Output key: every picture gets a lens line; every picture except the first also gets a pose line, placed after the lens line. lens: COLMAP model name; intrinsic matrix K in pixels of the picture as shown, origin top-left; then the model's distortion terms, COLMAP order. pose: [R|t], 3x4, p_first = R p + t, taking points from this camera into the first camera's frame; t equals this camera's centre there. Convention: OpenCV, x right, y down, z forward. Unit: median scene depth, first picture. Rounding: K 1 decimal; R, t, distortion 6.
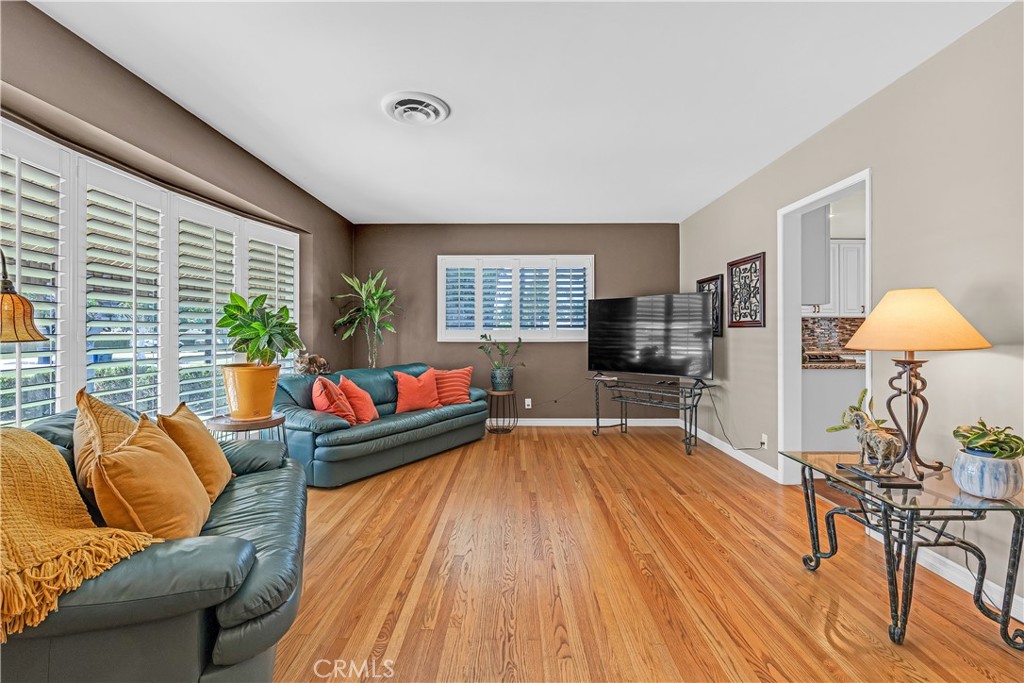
lens RADIAL K [[455.4, 0, 514.2], [0, 455.4, 333.1], [0, 0, 1]] dist [-0.000485, -0.000020]
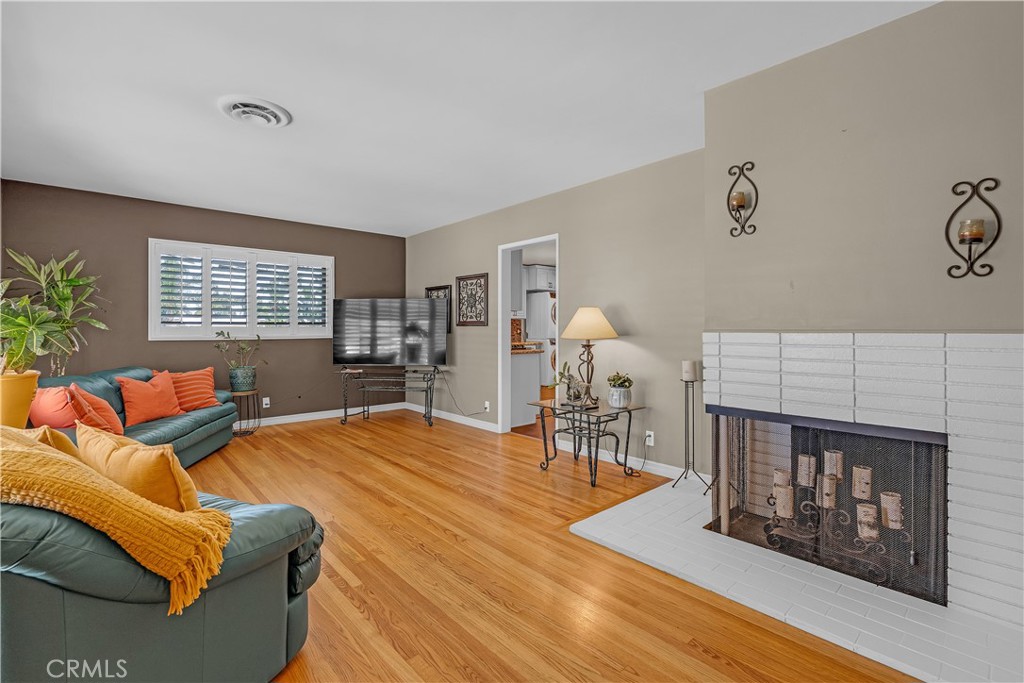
lens RADIAL K [[455.4, 0, 514.2], [0, 455.4, 333.1], [0, 0, 1]] dist [-0.000485, -0.000020]
pose [[0.743965, -0.005012, 0.668200, -0.332696], [0.000501, 0.999976, 0.006944, -0.000606], [-0.668219, -0.004831, 0.743949, -0.109451]]
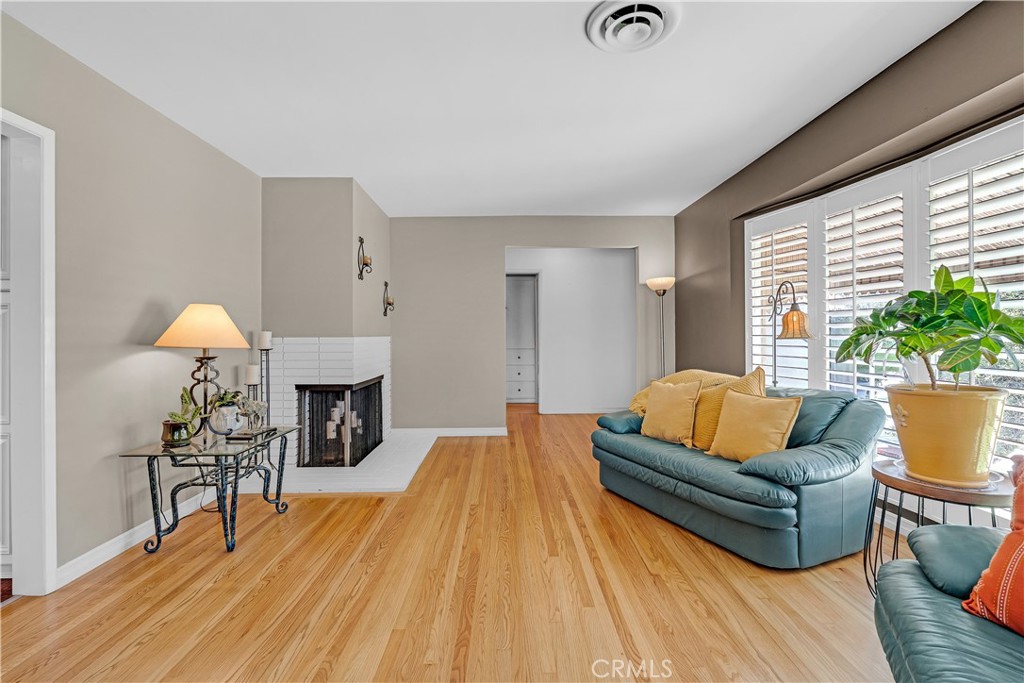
lens RADIAL K [[455.4, 0, 514.2], [0, 455.4, 333.1], [0, 0, 1]] dist [-0.000485, -0.000020]
pose [[-0.999750, 0.002778, -0.022170, -0.007237], [0.002973, 0.999957, -0.008761, 0.003121], [0.022145, -0.008825, -0.999716, 1.238333]]
